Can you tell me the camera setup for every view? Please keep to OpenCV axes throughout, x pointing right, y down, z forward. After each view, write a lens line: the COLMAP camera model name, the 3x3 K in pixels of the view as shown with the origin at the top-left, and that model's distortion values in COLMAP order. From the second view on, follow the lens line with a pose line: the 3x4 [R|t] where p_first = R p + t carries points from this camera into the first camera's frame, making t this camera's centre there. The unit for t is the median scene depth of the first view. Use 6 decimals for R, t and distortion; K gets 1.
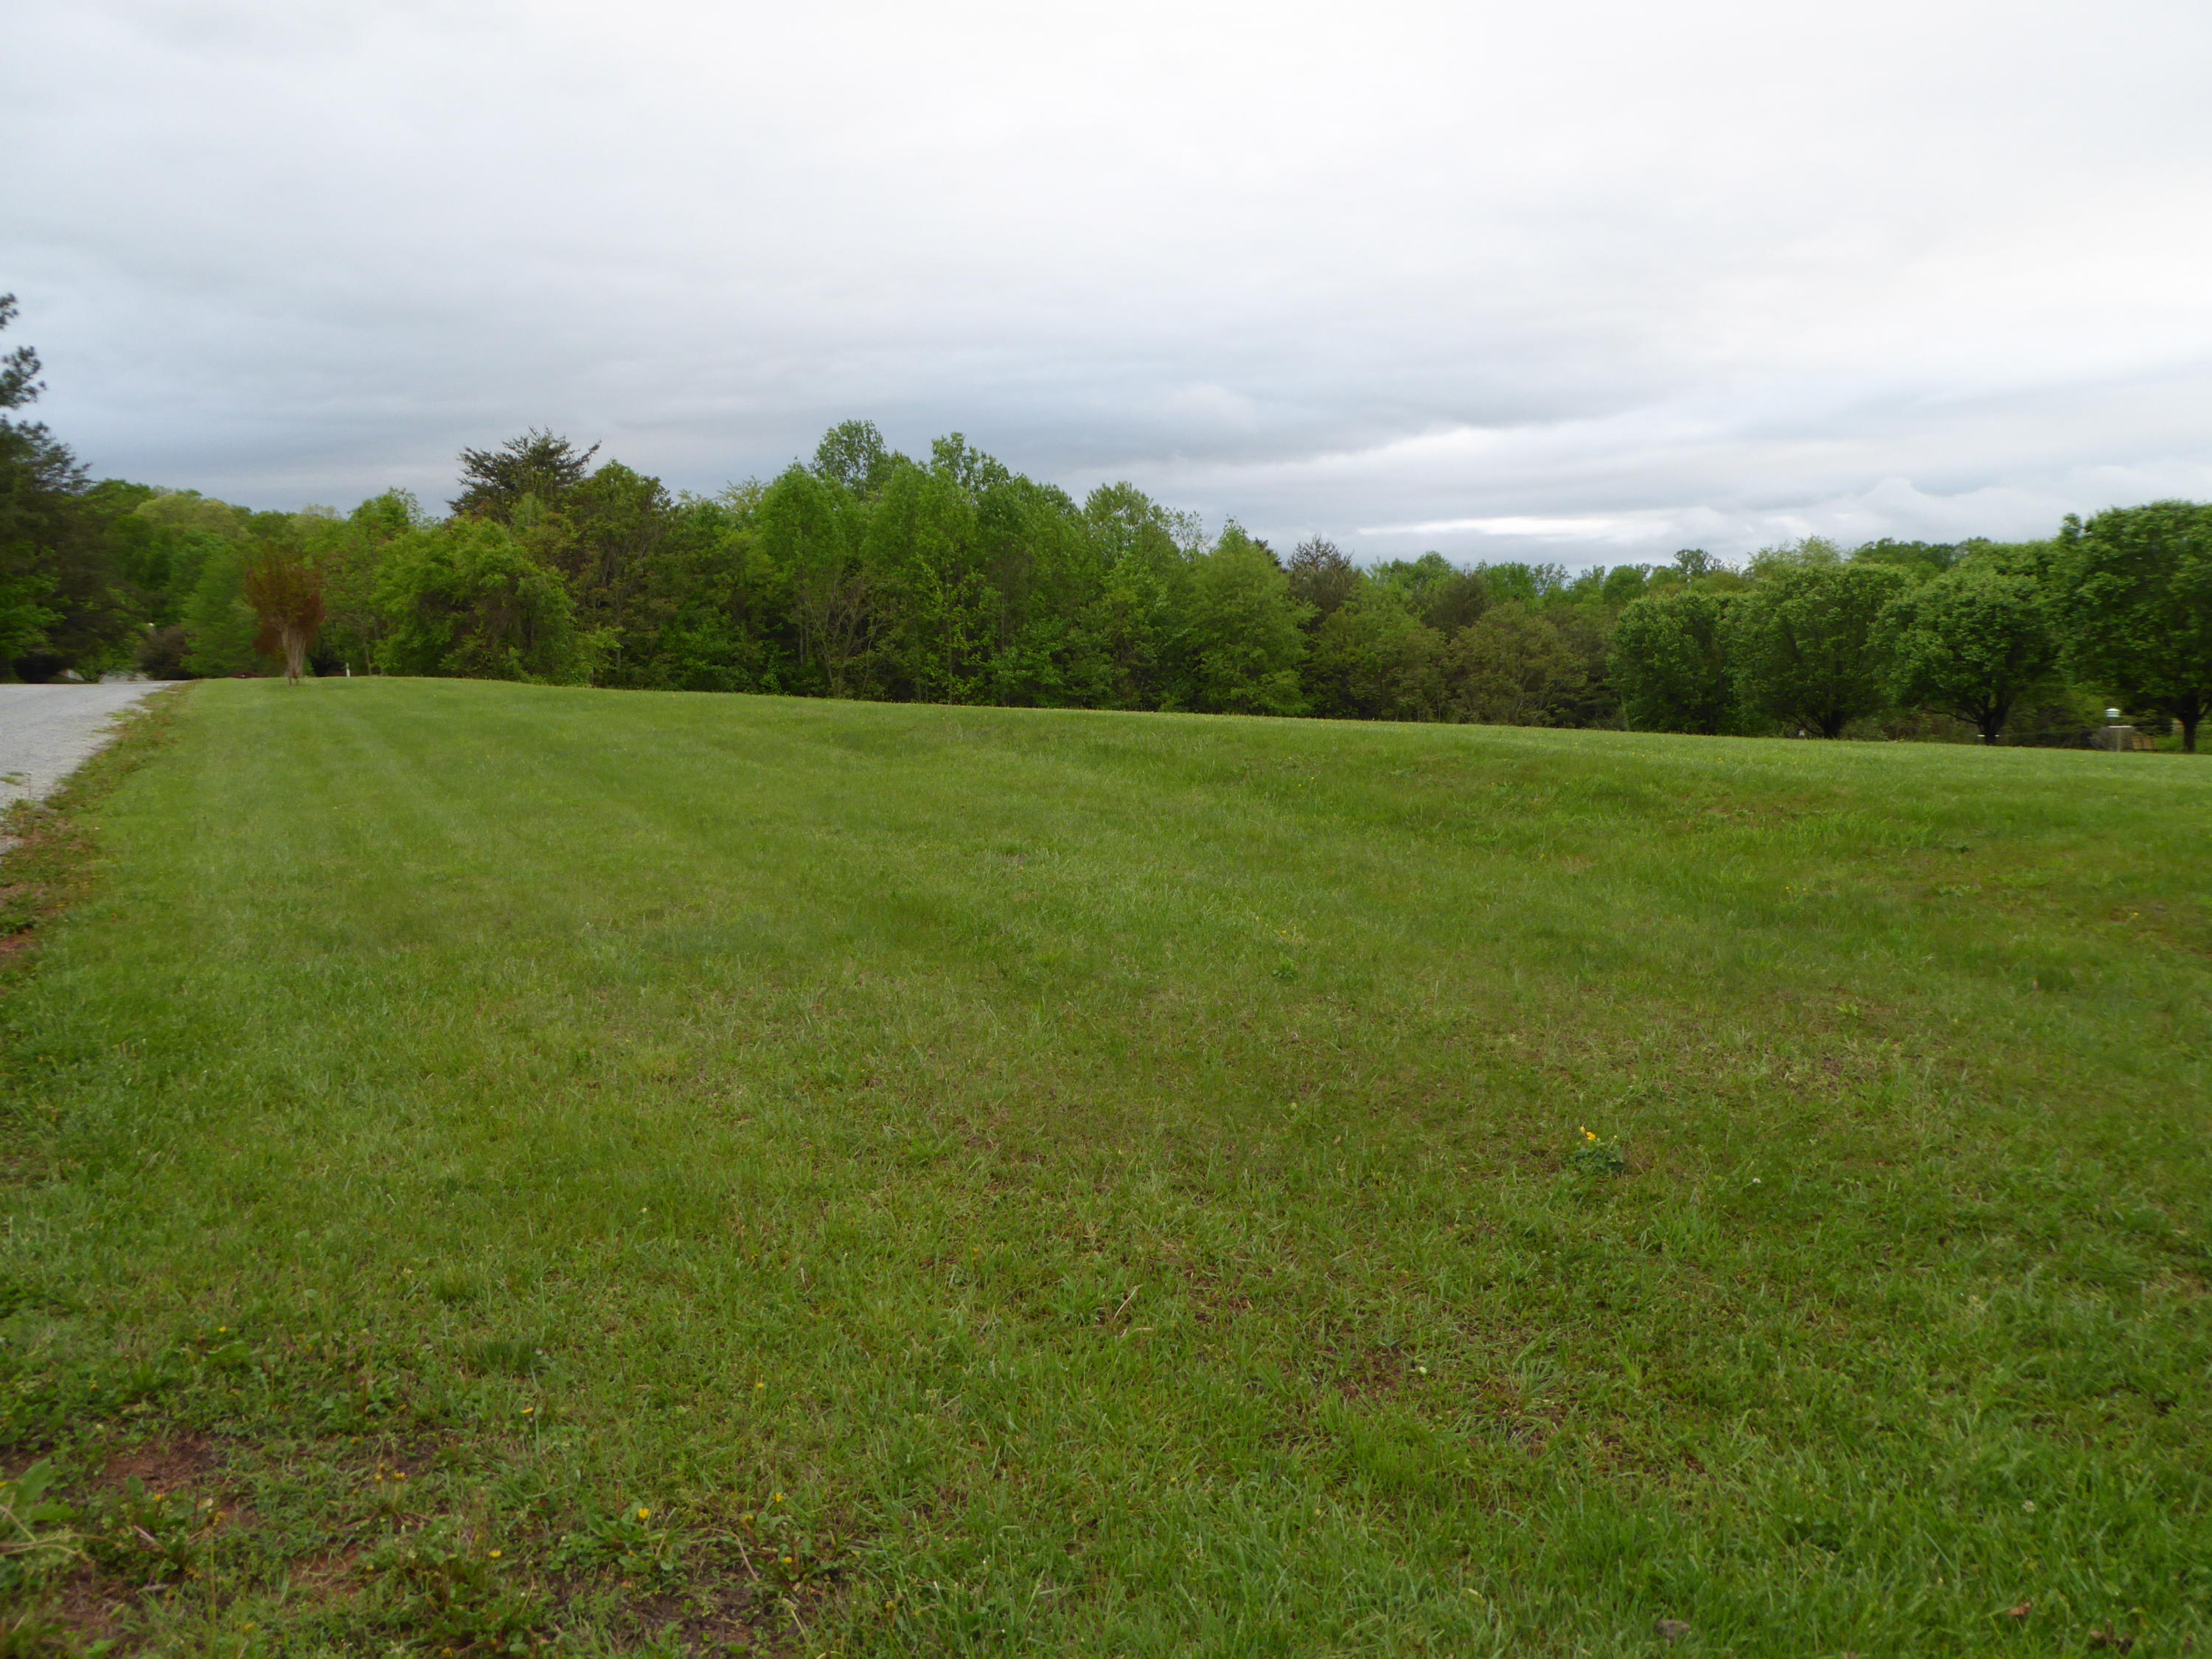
lens RADIAL K [[1720.5, 0, 1109.9], [0, 1720.5, 830.8], [0, 0, 1]] dist [0.037088, -0.002629]
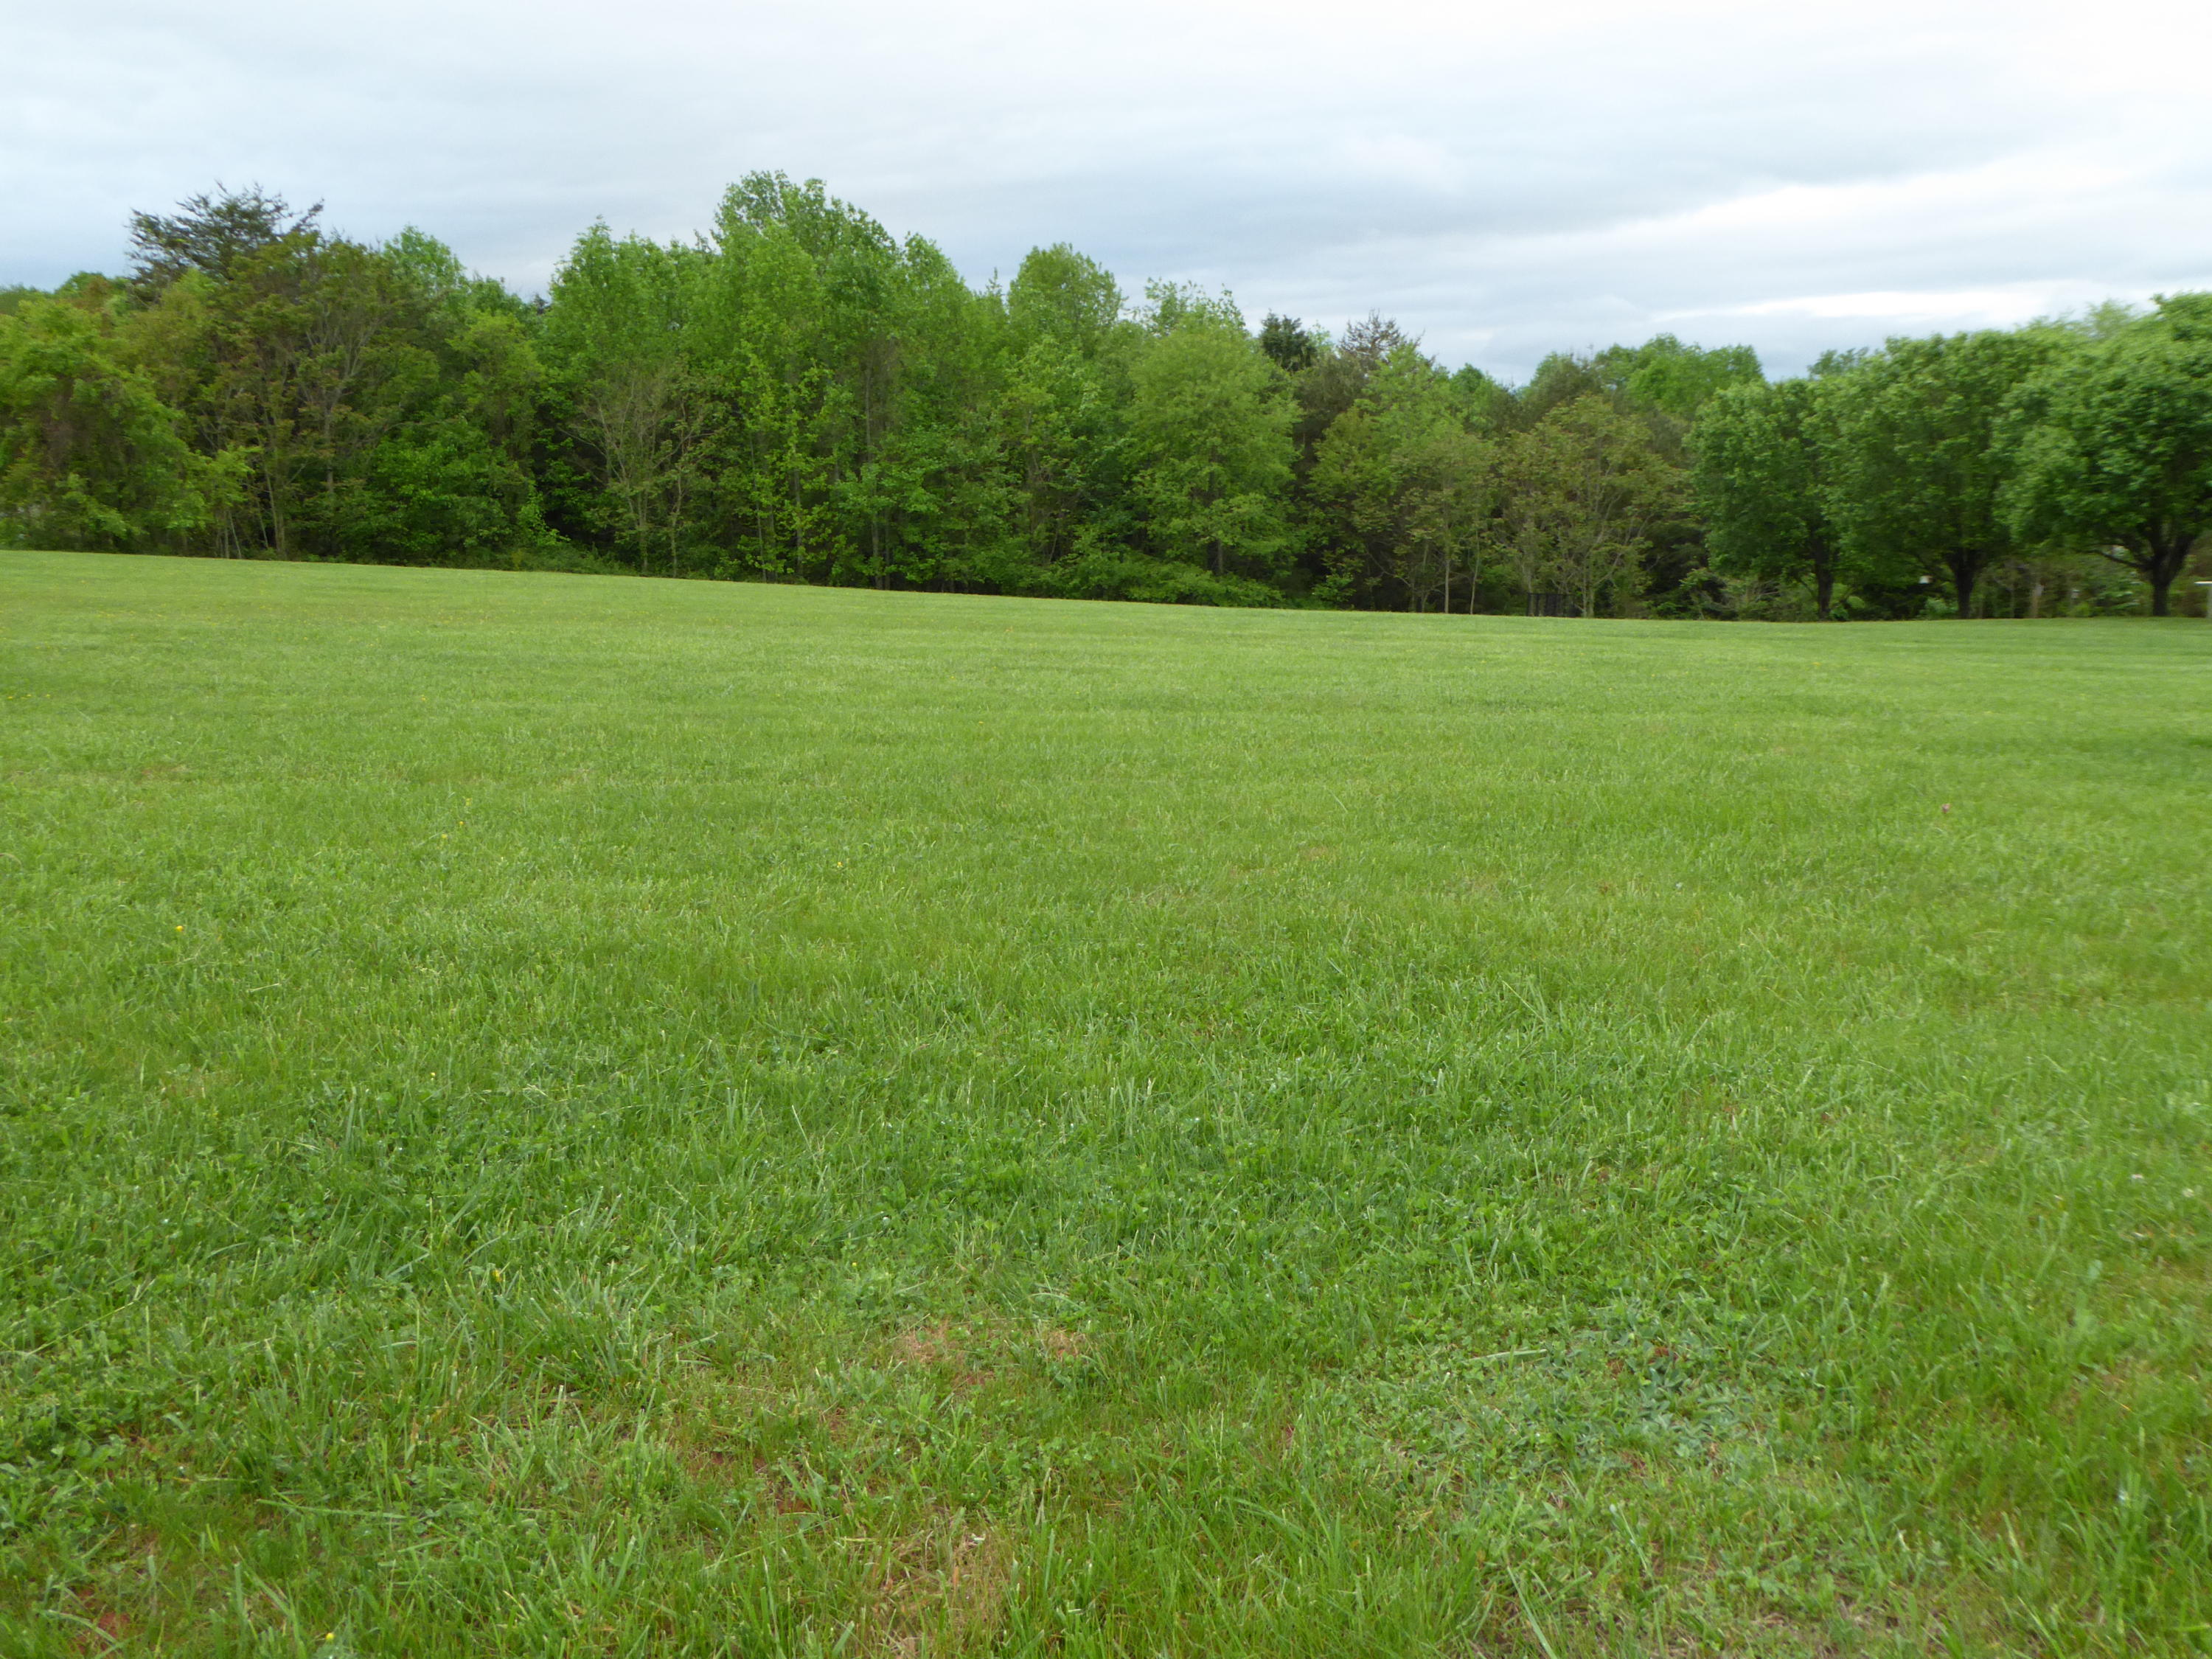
lens RADIAL K [[1979.9, 0, 1122.8], [0, 1979.9, 830.7], [0, 0, 1]] dist [0.022177, 0.019676]
pose [[0.991947, 0.012457, -0.126043, 0.165404], [-0.002656, 0.996979, 0.077631, -0.015277], [0.126629, -0.076671, 0.988983, 0.143885]]
